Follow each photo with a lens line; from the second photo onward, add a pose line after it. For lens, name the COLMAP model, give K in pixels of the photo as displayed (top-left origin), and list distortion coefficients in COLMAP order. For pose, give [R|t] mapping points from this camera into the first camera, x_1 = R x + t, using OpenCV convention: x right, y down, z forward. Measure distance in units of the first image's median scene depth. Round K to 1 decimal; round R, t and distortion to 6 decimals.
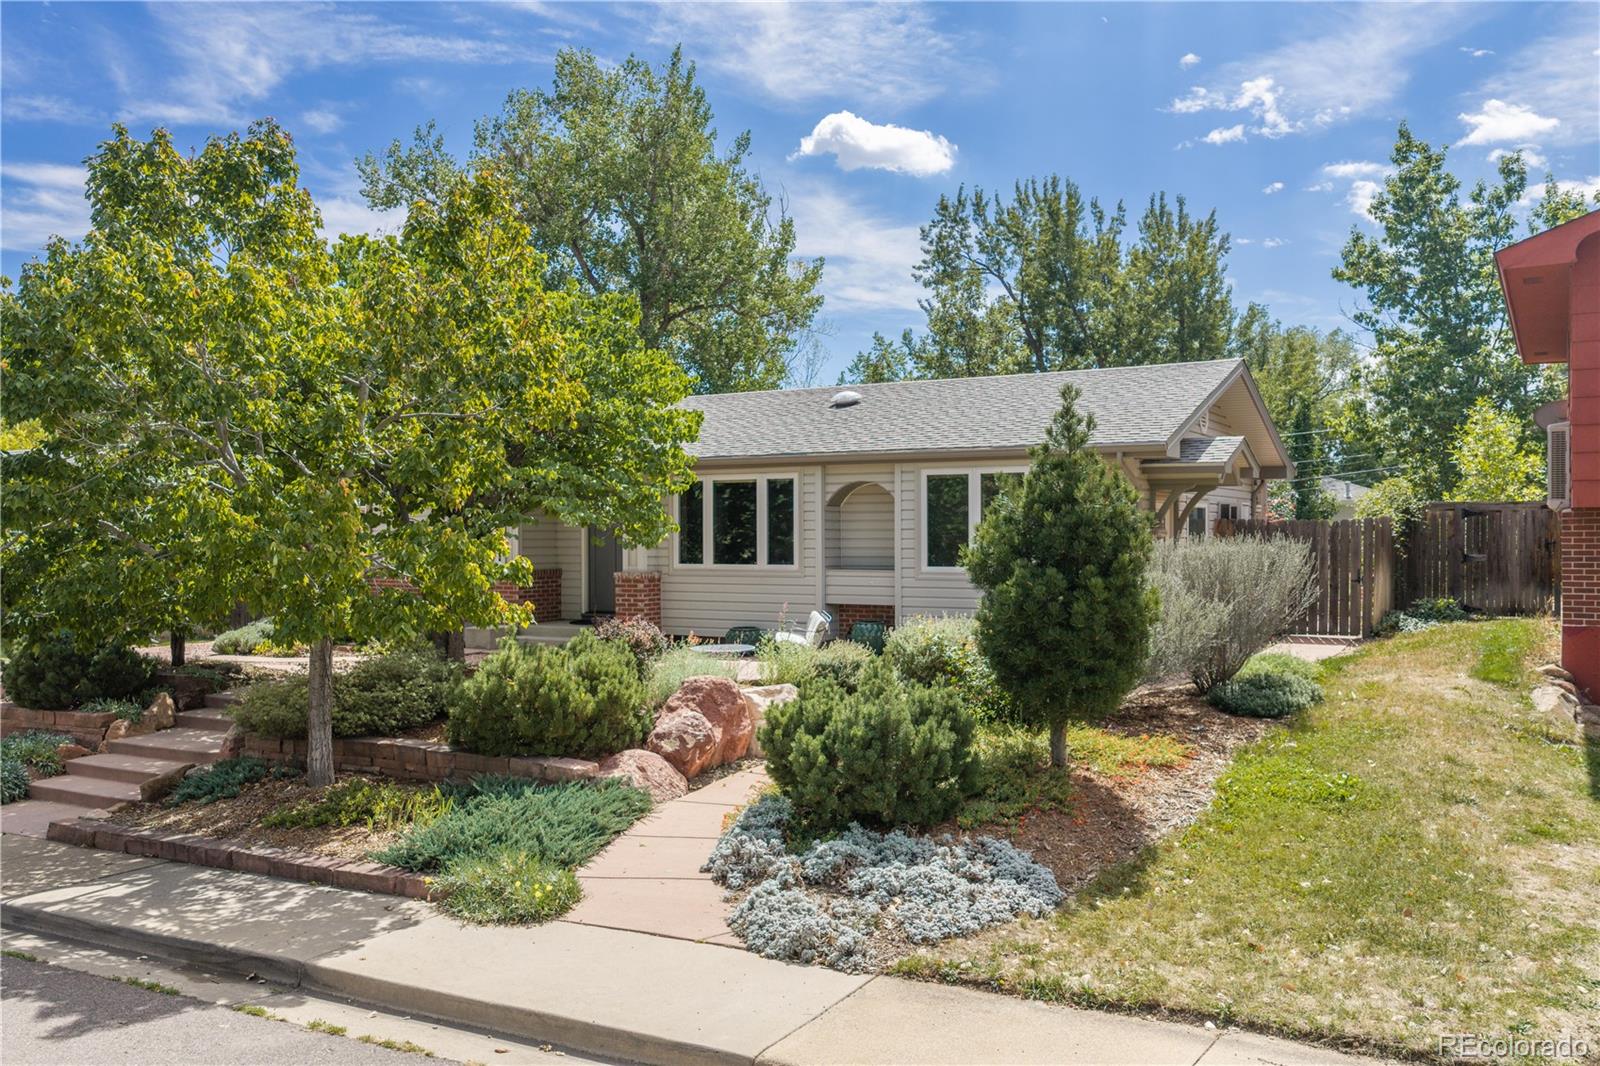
lens RADIAL K [[1330.2, 0, 800.0], [0, 1330.2, 533.0], [0, 0, 1]] dist [-0.005427, -0.004779]
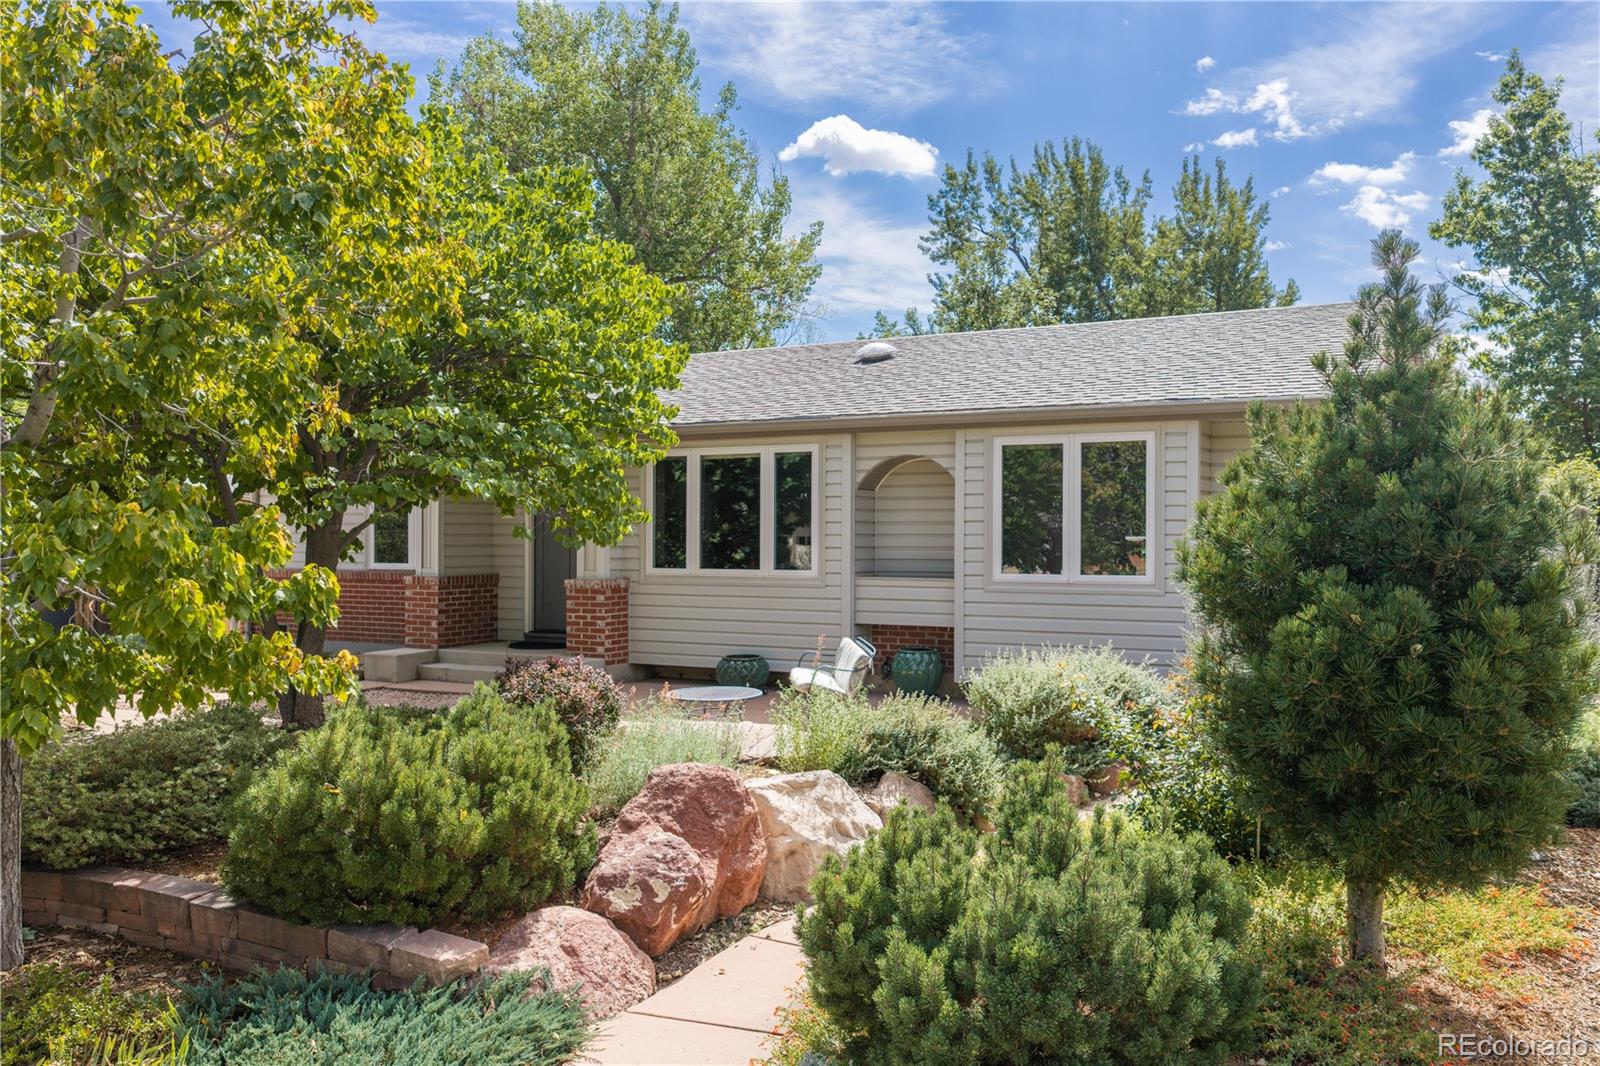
lens RADIAL K [[1287.8, 0, 844.2], [0, 1287.8, 488.2], [0, 0, 1]] dist [0.074726, -0.170835]
pose [[0.998691, 0.005765, 0.050833, -0.026857], [-0.003911, 0.999326, -0.036491, 0.005422], [-0.051009, 0.036244, 0.998040, 0.348952]]
